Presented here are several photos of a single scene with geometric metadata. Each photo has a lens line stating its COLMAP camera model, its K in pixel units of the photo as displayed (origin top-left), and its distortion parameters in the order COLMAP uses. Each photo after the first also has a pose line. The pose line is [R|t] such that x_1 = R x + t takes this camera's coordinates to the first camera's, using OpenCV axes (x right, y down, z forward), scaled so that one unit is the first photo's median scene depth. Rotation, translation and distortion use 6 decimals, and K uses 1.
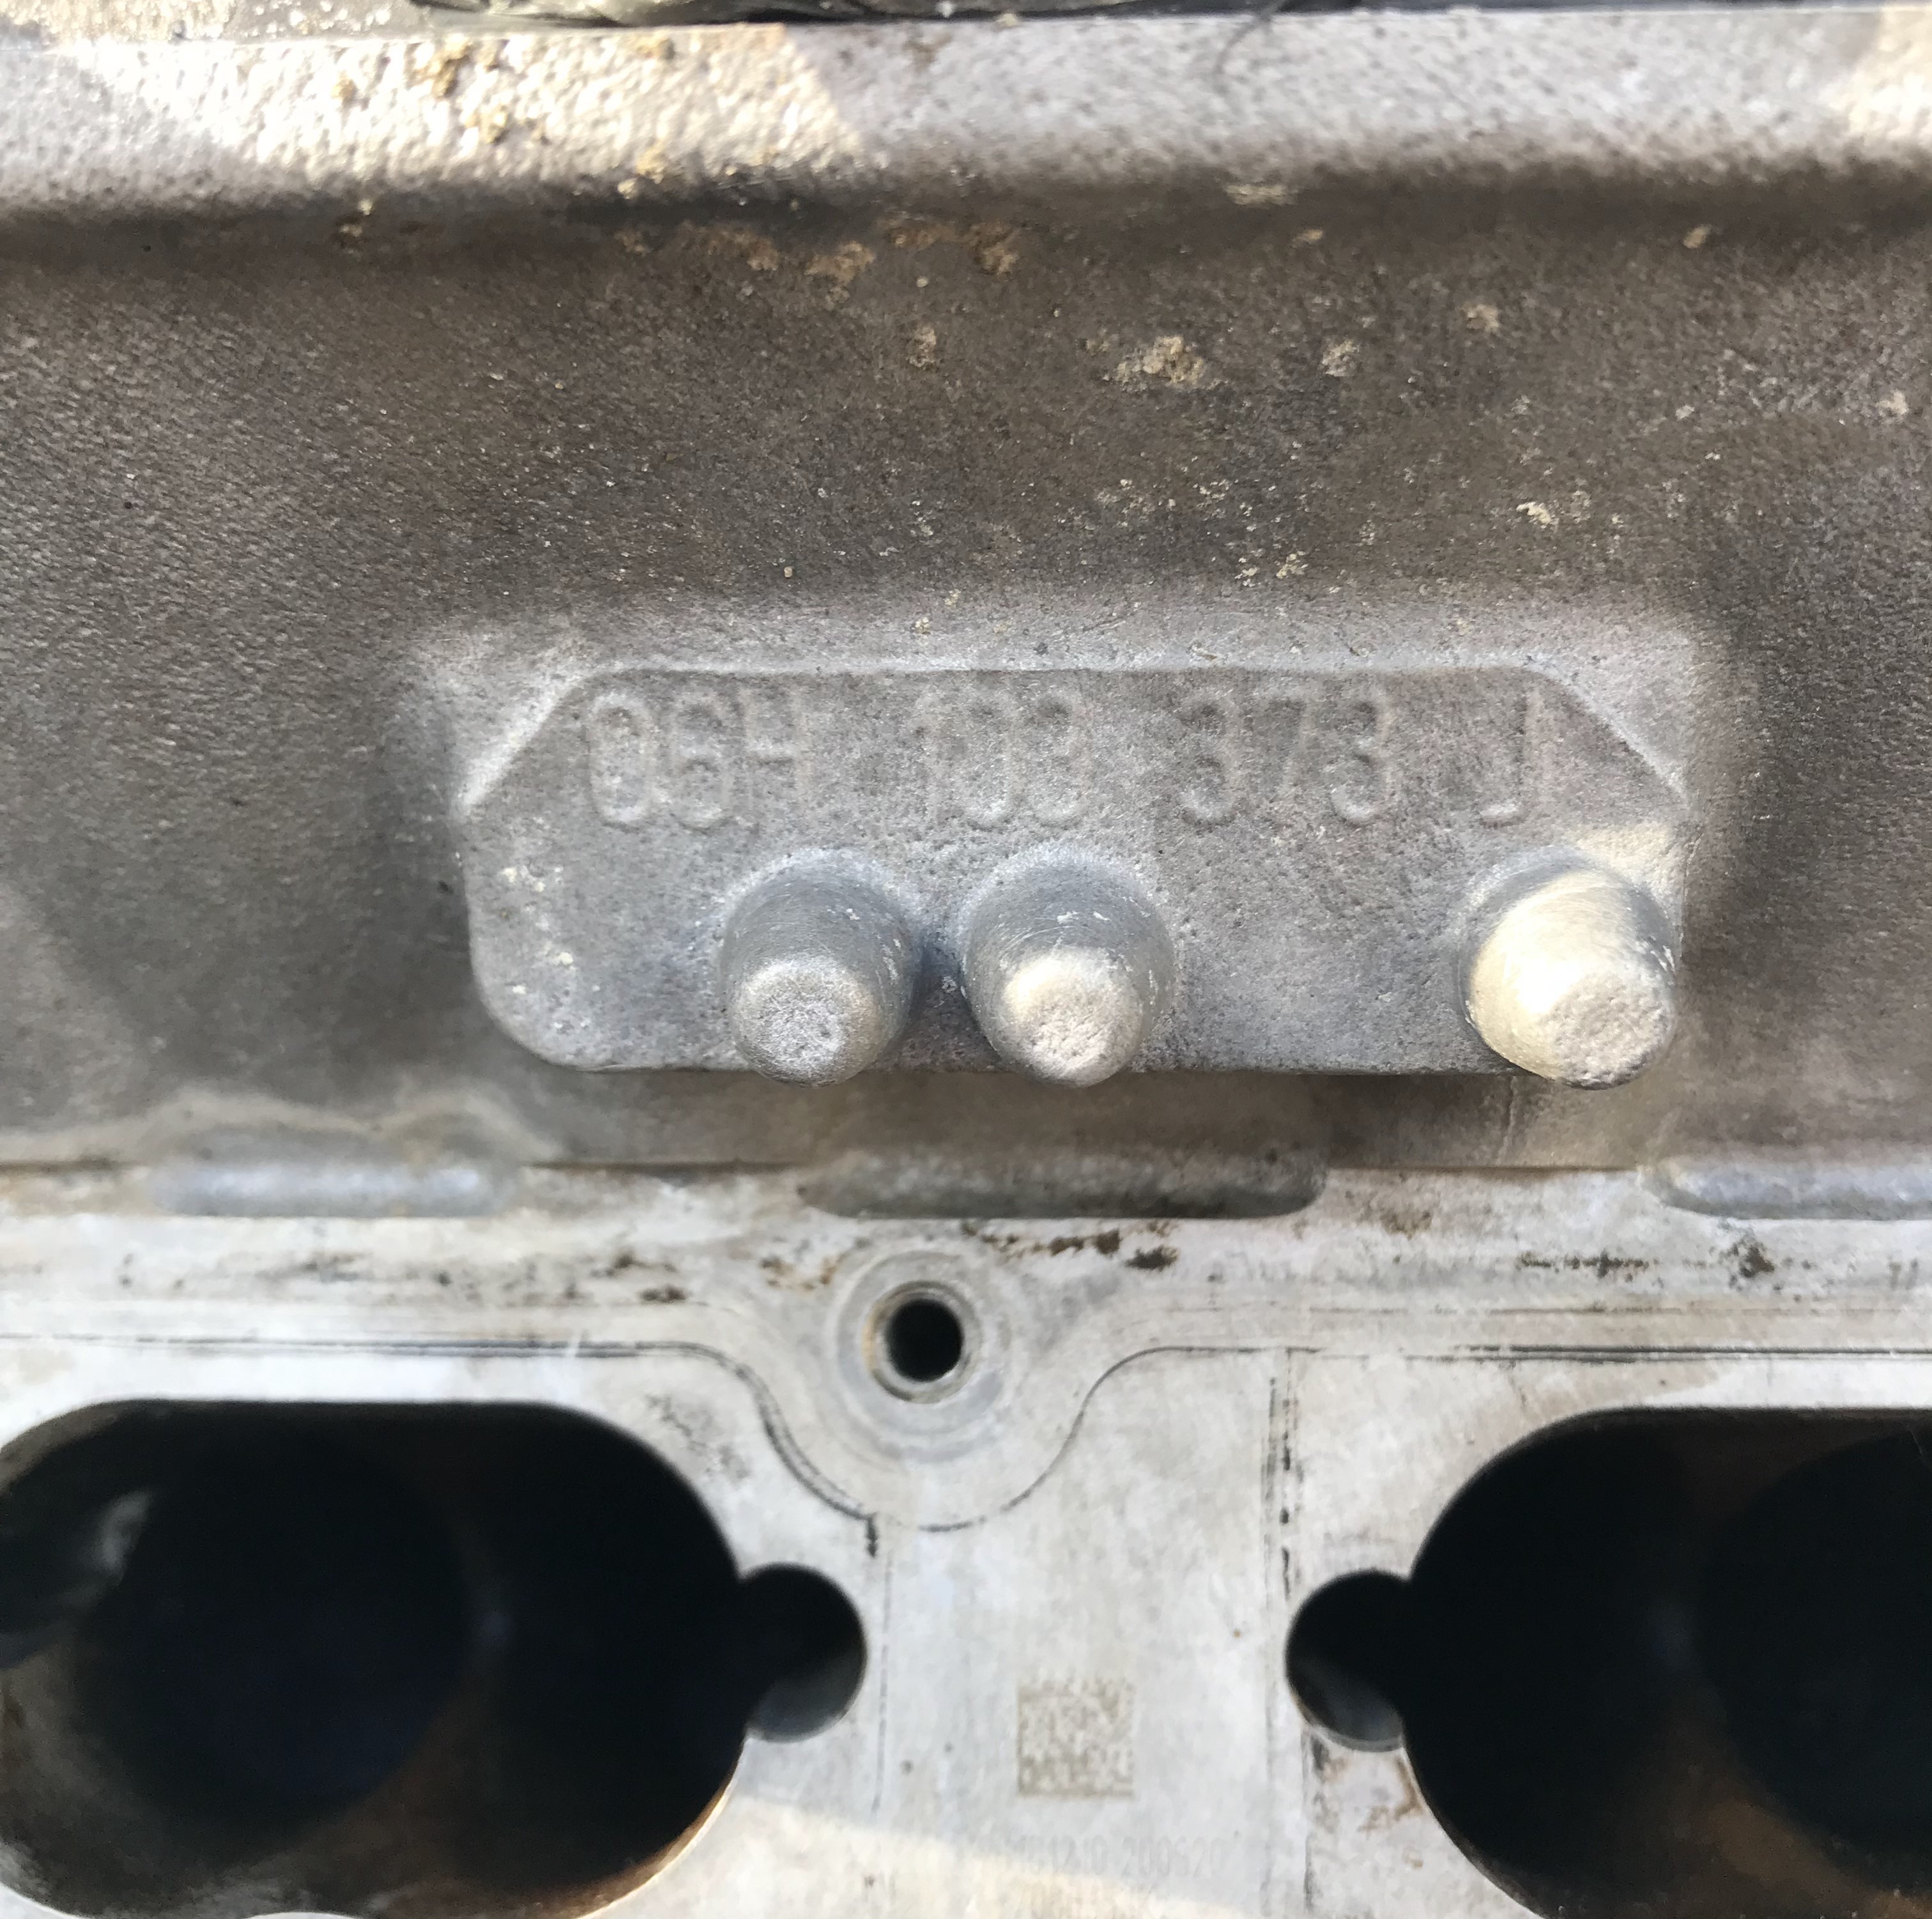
lens RADIAL K [[1215.5, 0, 961.8], [0, 1215.5, 899.2], [0, 0, 1]] dist [0.057081, -0.066162]
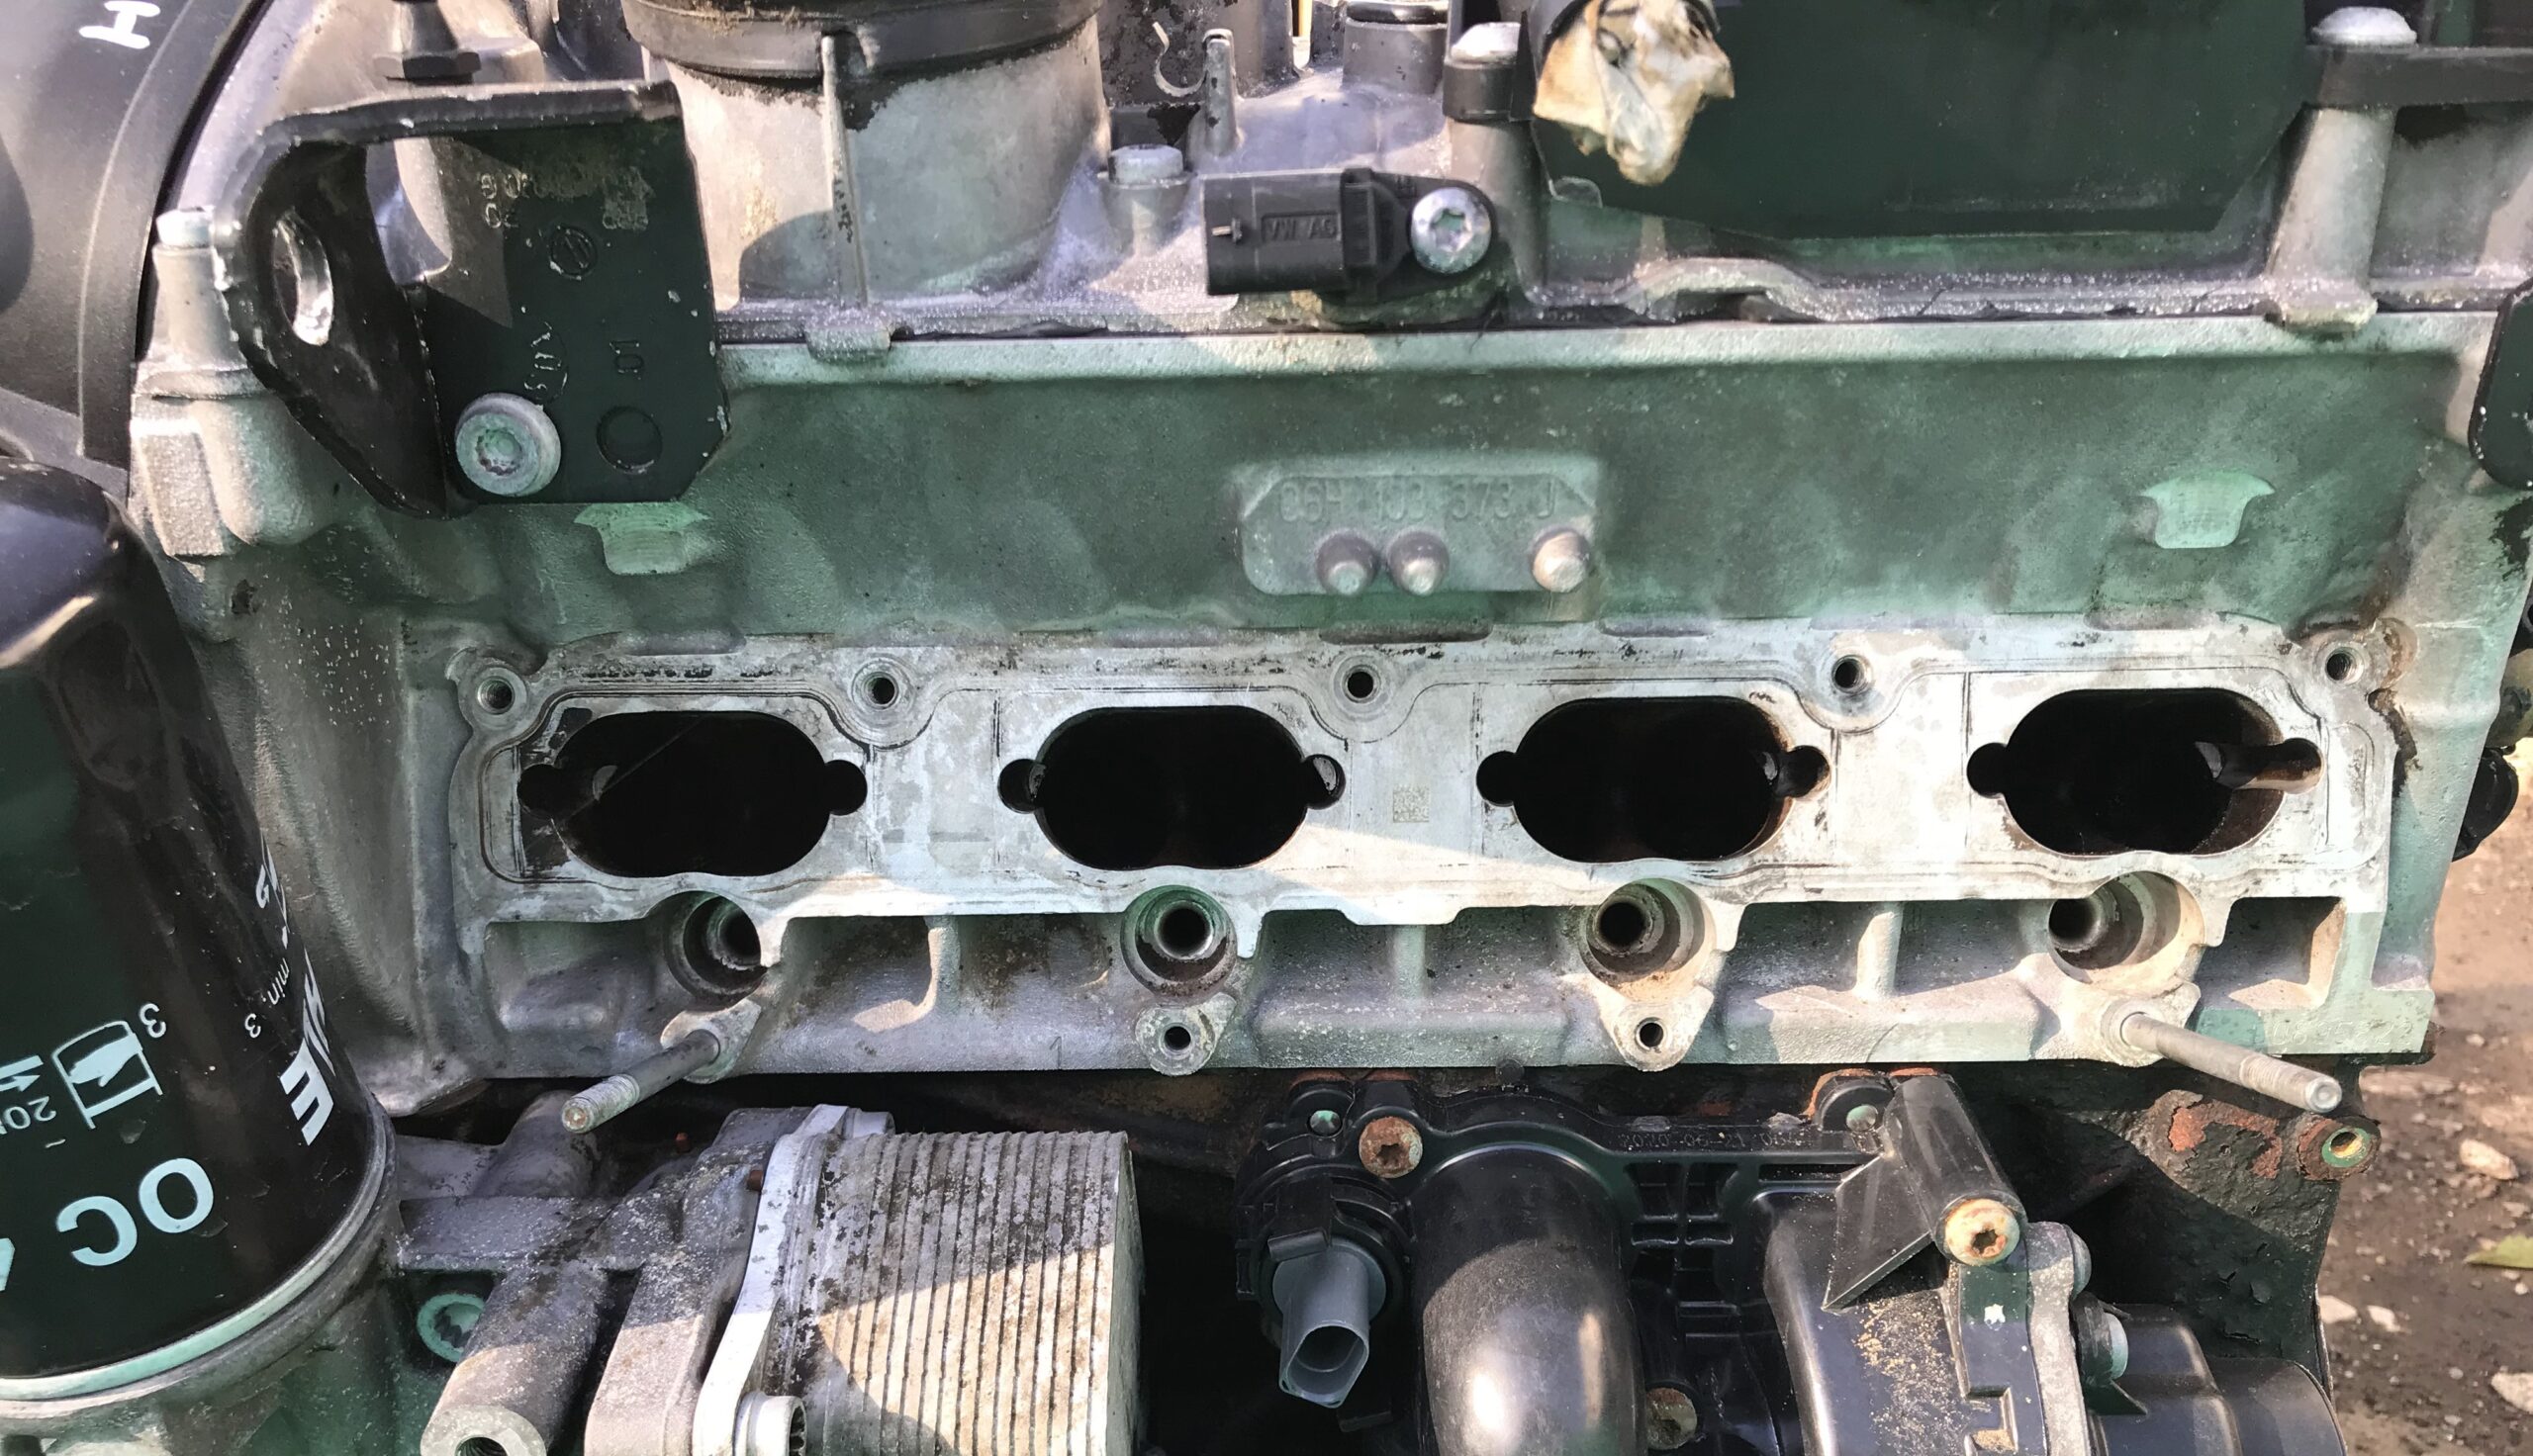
lens RADIAL K [[3134.8, 0, 1266.5], [0, 3134.8, 728.0], [0, 0, 1]] dist [0.619306, -0.000500]
pose [[0.982333, -0.025502, 0.185395, -1.716651], [-0.005062, 0.986689, 0.162543, -0.794557], [-0.187072, -0.160610, 0.969128, -6.537687]]
